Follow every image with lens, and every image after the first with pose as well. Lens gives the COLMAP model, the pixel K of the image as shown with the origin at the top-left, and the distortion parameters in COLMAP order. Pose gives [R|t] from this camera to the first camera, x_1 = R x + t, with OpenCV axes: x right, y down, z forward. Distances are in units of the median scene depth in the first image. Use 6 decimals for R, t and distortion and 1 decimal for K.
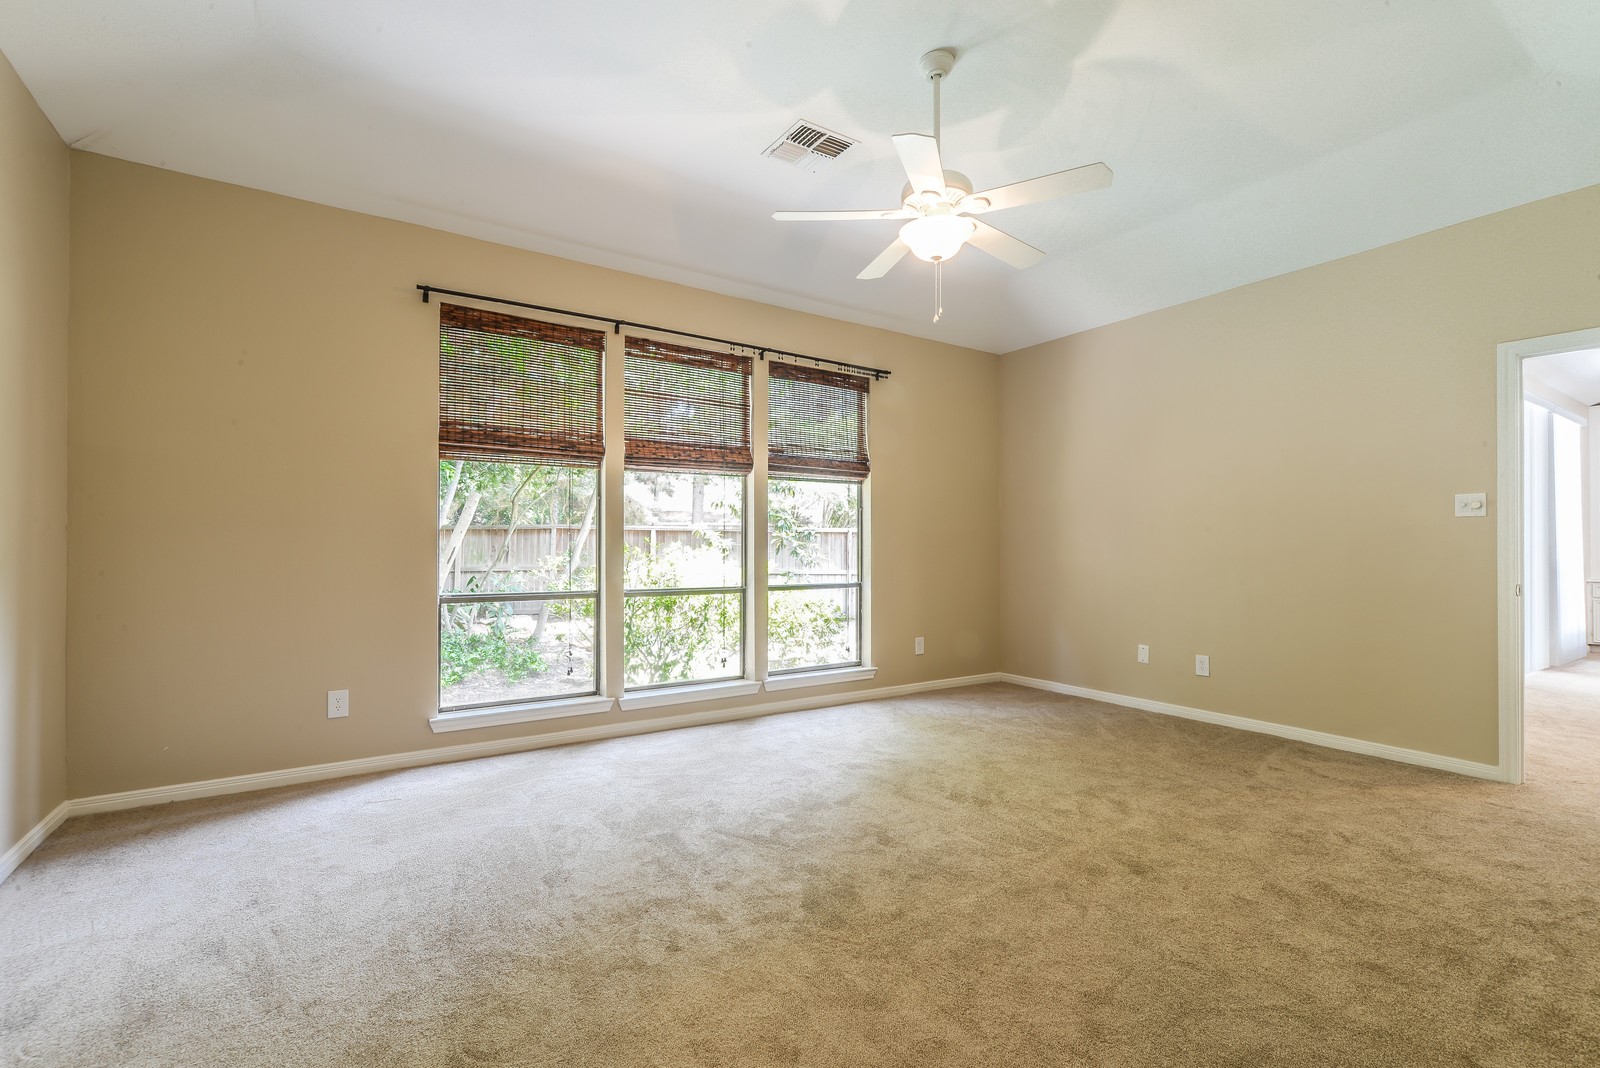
lens RADIAL K [[700.4, 0, 770.7], [0, 700.4, 543.5], [0, 0, 1]] dist [-0.000952, -0.000006]
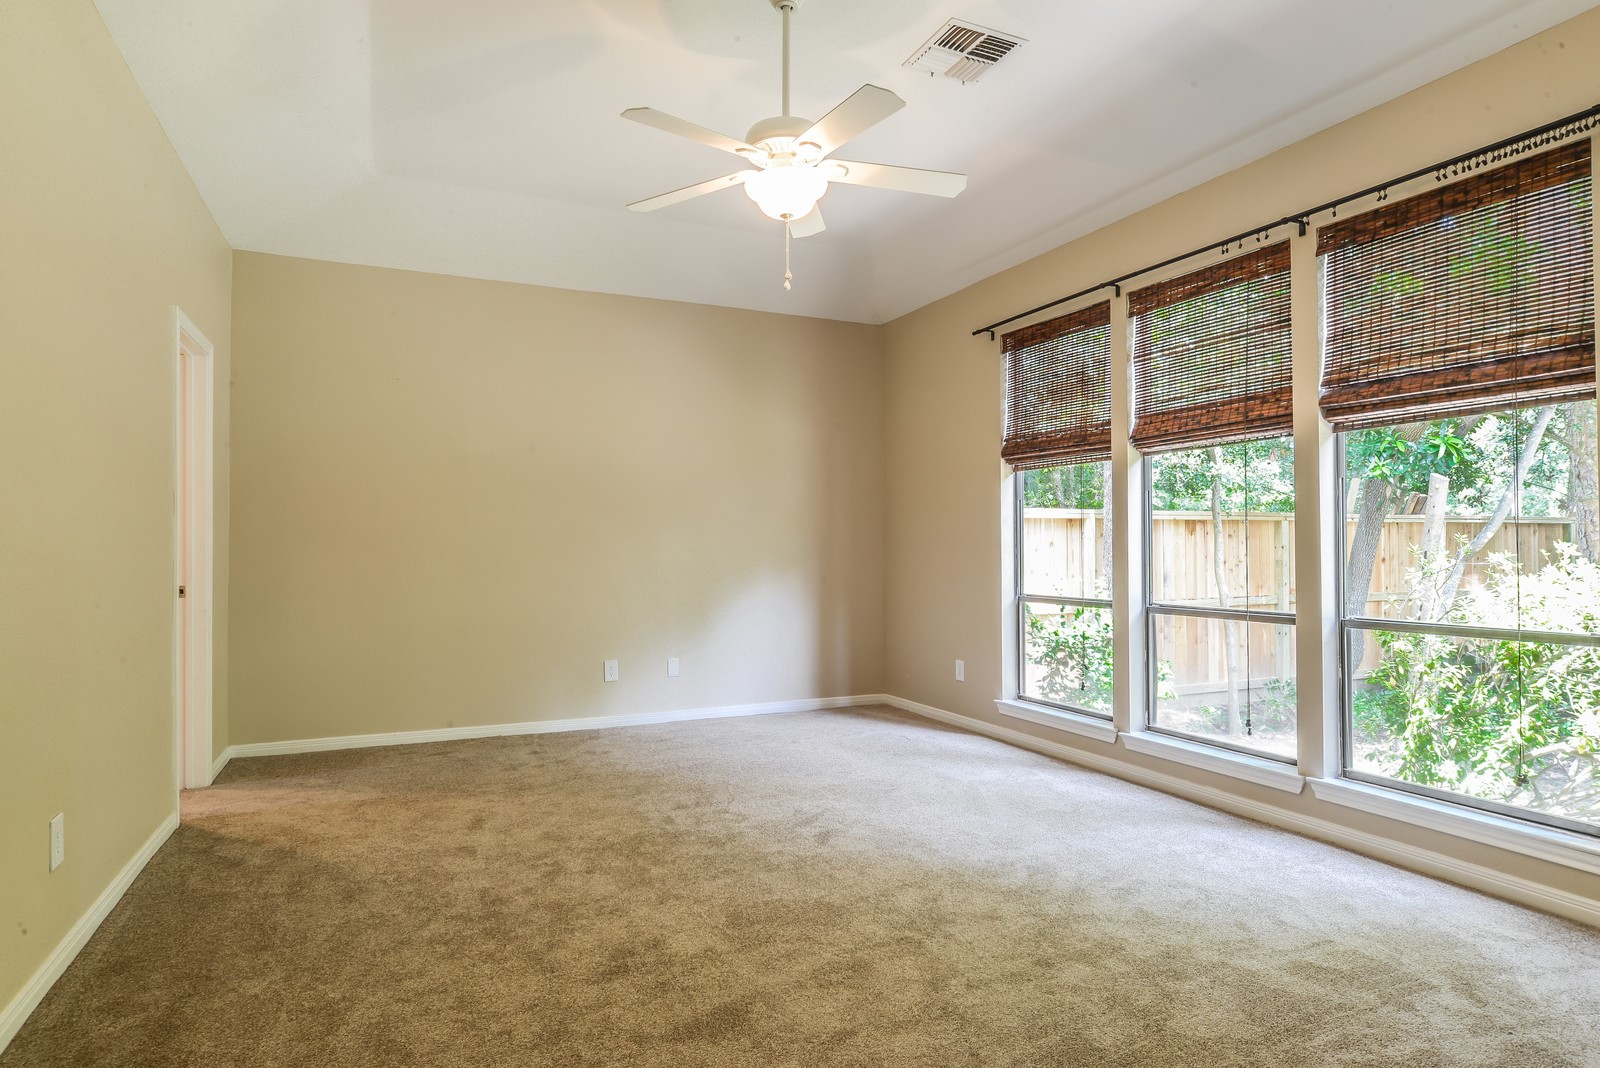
lens RADIAL K [[880.1, 0, 800.0], [0, 880.1, 534.0], [0, 0, 1]] dist [-0.024733, 0.017492]
pose [[-0.117874, -0.013297, -0.992940, 0.977564], [0.012101, 0.999817, -0.014826, -0.004204], [0.992955, -0.013764, -0.117691, 0.839782]]
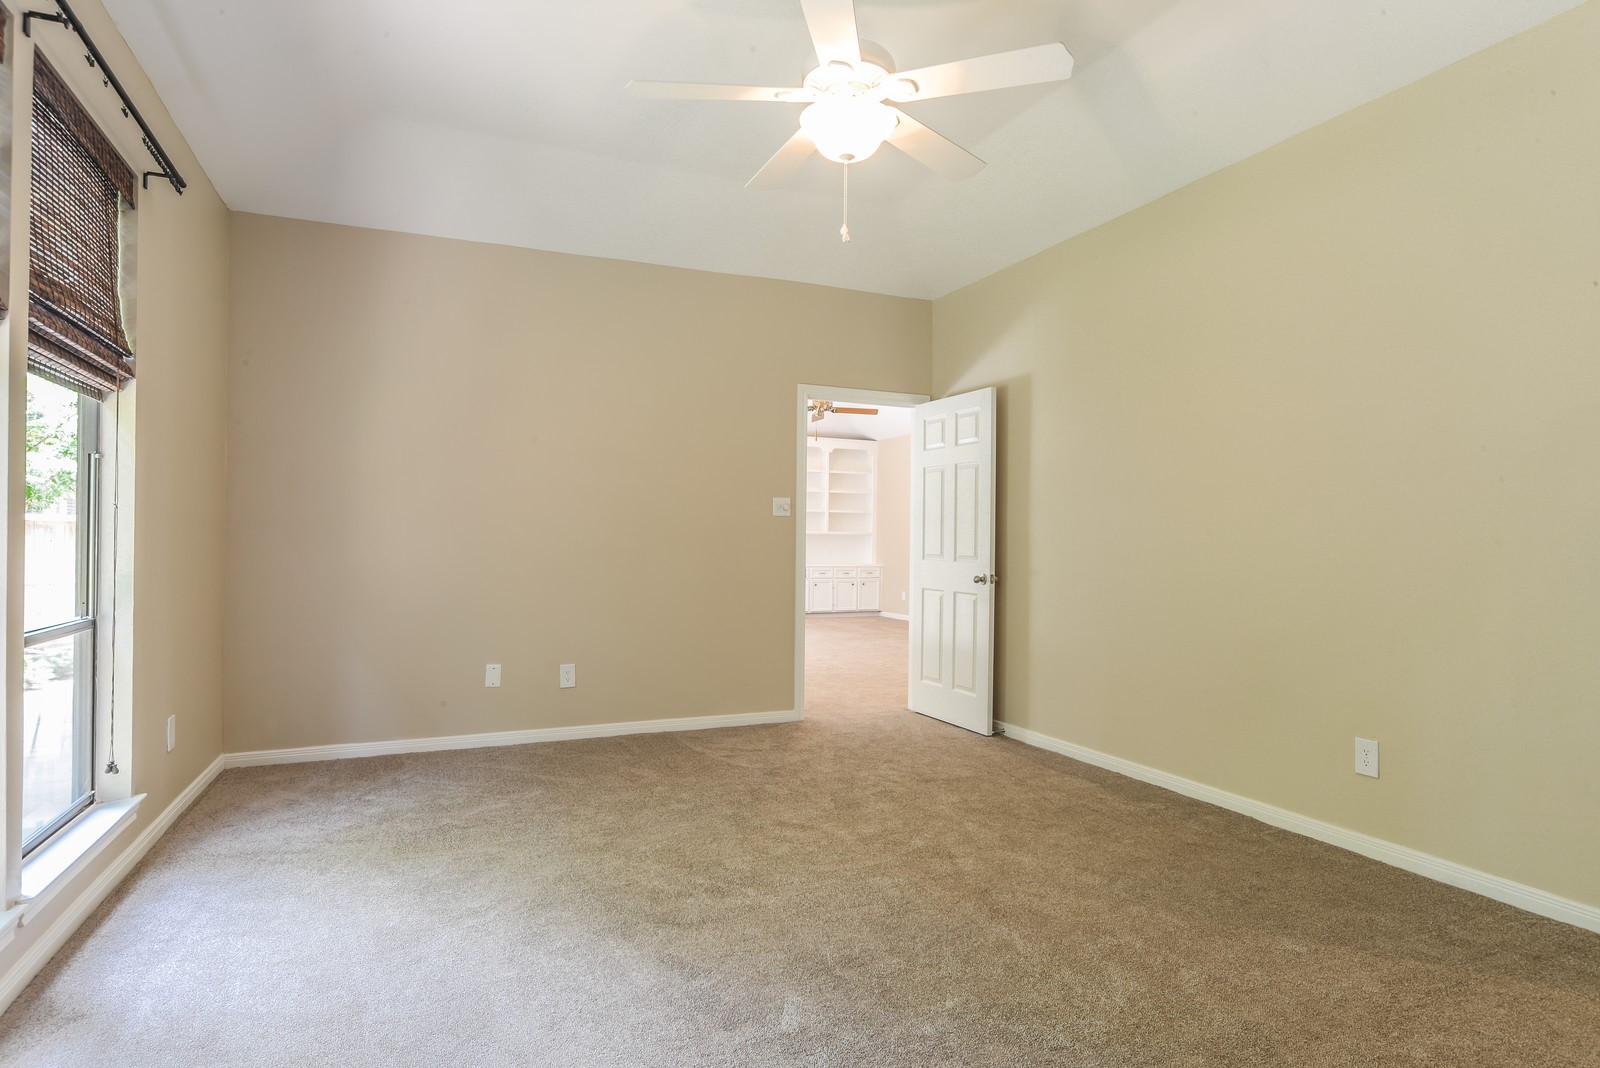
lens RADIAL K [[880.1, 0, 800.0], [0, 880.1, 534.0], [0, 0, 1]] dist [-0.024733, 0.017492]
pose [[0.150672, 0.009712, 0.988536, -0.508872], [-0.007500, 0.999934, -0.008680, 0.006170], [-0.988555, -0.006107, 0.150735, 0.665652]]
